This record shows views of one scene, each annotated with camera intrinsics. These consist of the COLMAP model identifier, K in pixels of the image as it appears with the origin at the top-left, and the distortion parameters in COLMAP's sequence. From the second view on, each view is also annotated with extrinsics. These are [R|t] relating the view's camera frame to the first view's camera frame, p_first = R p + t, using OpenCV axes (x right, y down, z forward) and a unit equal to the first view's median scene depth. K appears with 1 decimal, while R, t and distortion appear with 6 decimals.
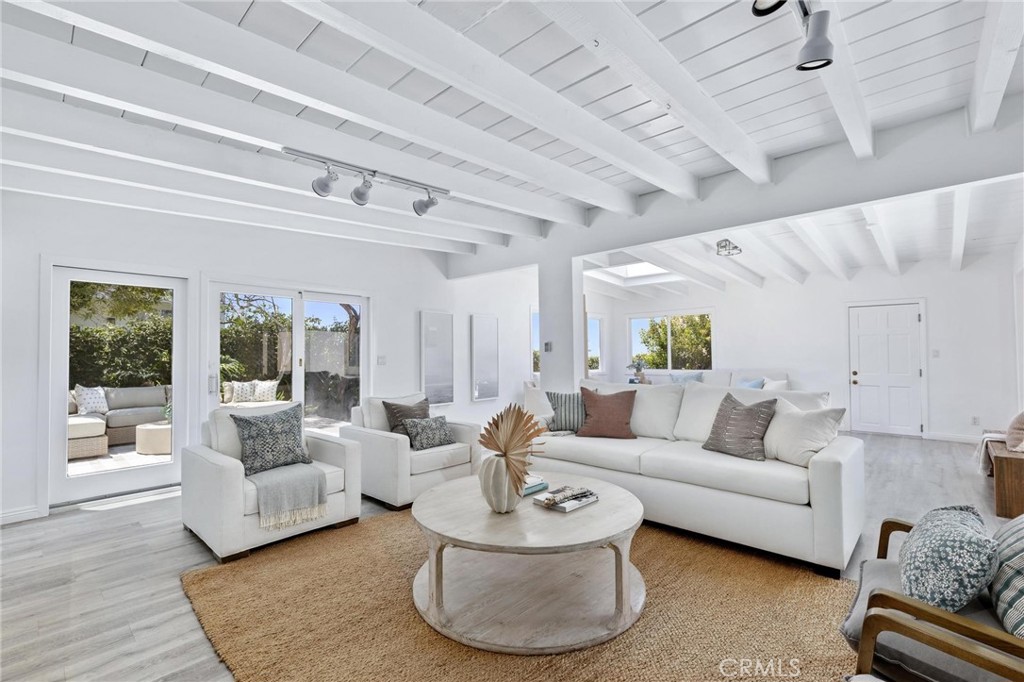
lens RADIAL K [[454.2, 0, 512.0], [0, 454.2, 341.0], [0, 0, 1]] dist [0.022098, 0.000090]
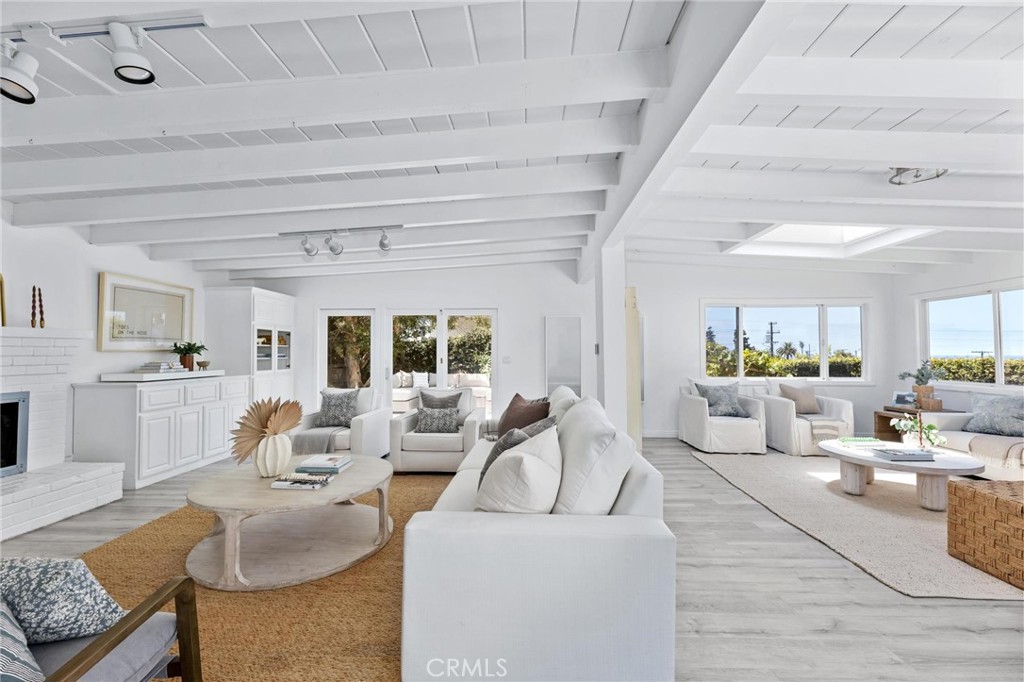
lens RADIAL K [[408.3, 0, 512.0], [0, 408.3, 341.0], [0, 0, 1]] dist [0.001509, -0.000042]
pose [[0.649957, -0.016379, -0.759795, 0.767232], [0.018769, 0.999809, -0.005497, -0.002502], [0.759740, -0.010688, 0.650140, 0.431398]]
